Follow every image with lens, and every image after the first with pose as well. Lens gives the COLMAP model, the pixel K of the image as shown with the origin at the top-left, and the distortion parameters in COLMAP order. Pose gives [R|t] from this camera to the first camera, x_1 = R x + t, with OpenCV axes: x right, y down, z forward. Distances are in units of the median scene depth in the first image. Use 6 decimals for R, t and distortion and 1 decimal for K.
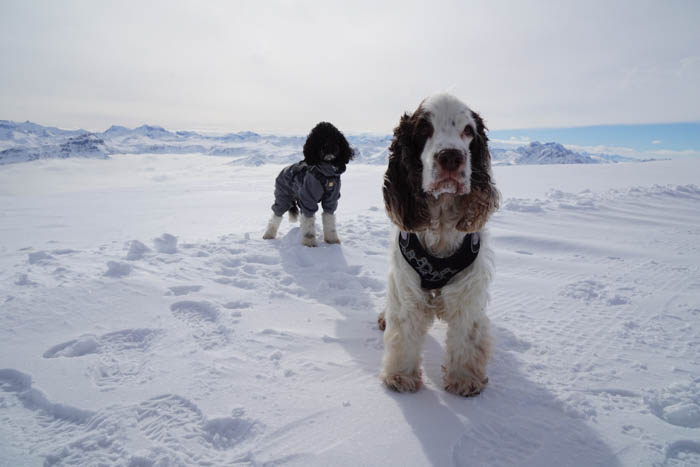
lens RADIAL K [[488.7, 0, 346.9], [0, 488.7, 230.0], [0, 0, 1]] dist [-0.136734, 0.105423]
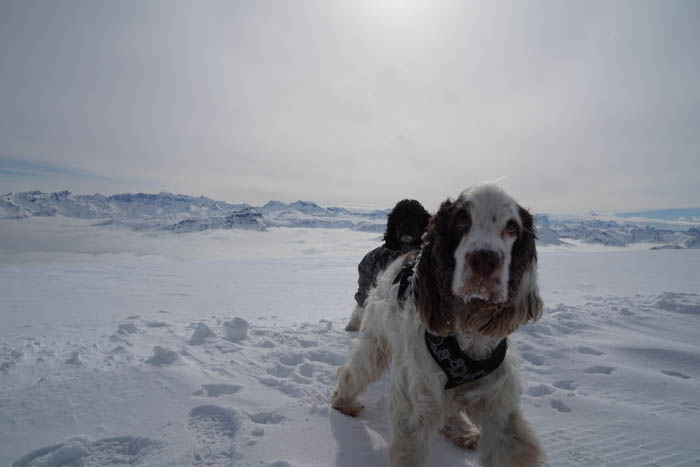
lens RADIAL K [[488.7, 0, 350.4], [0, 488.7, 239.0], [0, 0, 1]] dist [-0.136734, 0.105423]
pose [[0.958422, 0.024807, -0.284274, 0.092886], [-0.064079, 0.989481, -0.129694, -0.035052], [0.278066, 0.142518, 0.949930, 0.154079]]
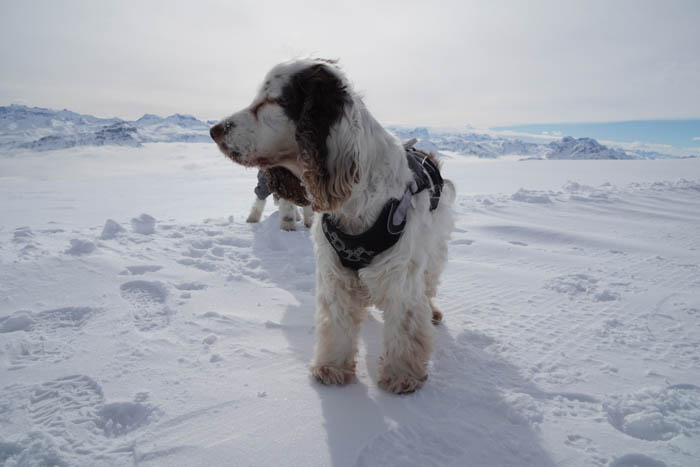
lens RADIAL K [[488.7, 0, 348.1], [0, 488.7, 232.2], [0, 0, 1]] dist [-0.136734, 0.105423]
pose [[0.998233, 0.024853, -0.053978, 0.092221], [-0.023700, 0.999480, 0.021886, 0.013466], [0.054494, -0.020569, 0.998302, 0.047704]]
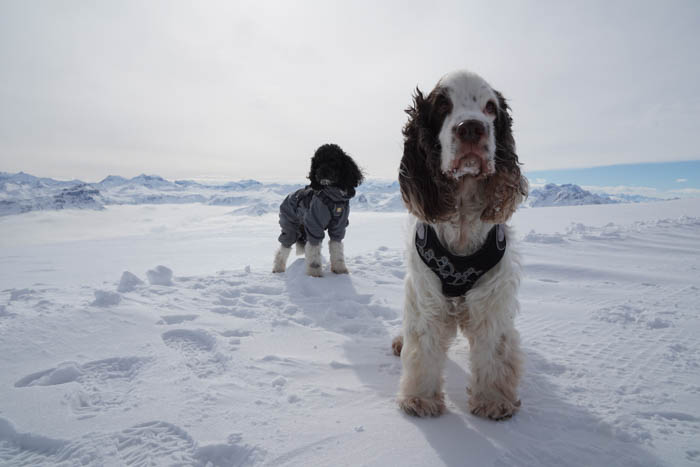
lens RADIAL K [[514.7, 0, 347.1], [0, 514.7, 232.6], [0, 0, 1]] dist [-0.118937, 0.102749]
pose [[0.999749, -0.018499, -0.012664, -0.002192], [0.017217, 0.995352, -0.094755, 0.042589], [0.014358, 0.094513, 0.995420, 0.024410]]
